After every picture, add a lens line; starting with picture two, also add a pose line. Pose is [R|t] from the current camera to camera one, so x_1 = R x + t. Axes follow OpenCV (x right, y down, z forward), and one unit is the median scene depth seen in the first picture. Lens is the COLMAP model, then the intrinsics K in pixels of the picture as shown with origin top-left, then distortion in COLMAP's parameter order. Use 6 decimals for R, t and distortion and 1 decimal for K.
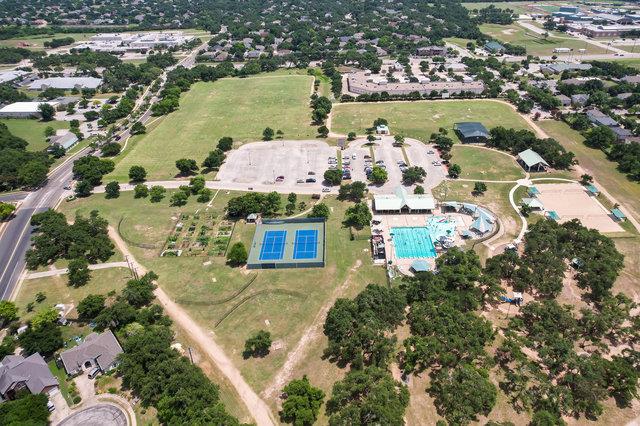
lens RADIAL K [[449.8, 0, 343.3], [0, 449.8, 211.8], [0, 0, 1]] dist [-0.053799, 0.073422]
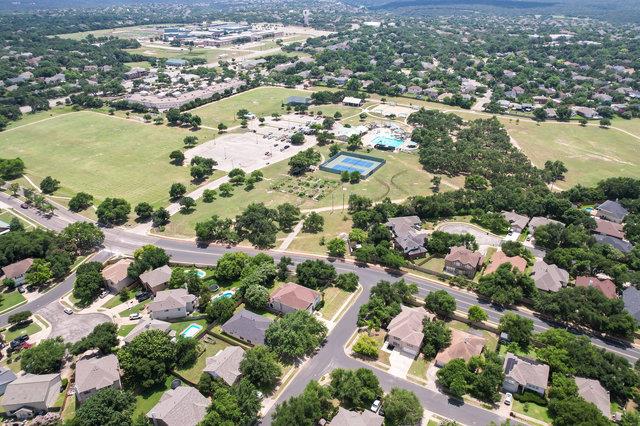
lens RADIAL K [[449.8, 0, 343.3], [0, 449.8, 211.8], [0, 0, 1]] dist [-0.053799, 0.073422]
pose [[0.504279, -0.395587, 0.767603, -0.834671], [0.438547, 0.883059, 0.166983, -0.036771], [-0.743895, 0.252424, 0.618791, 0.069501]]
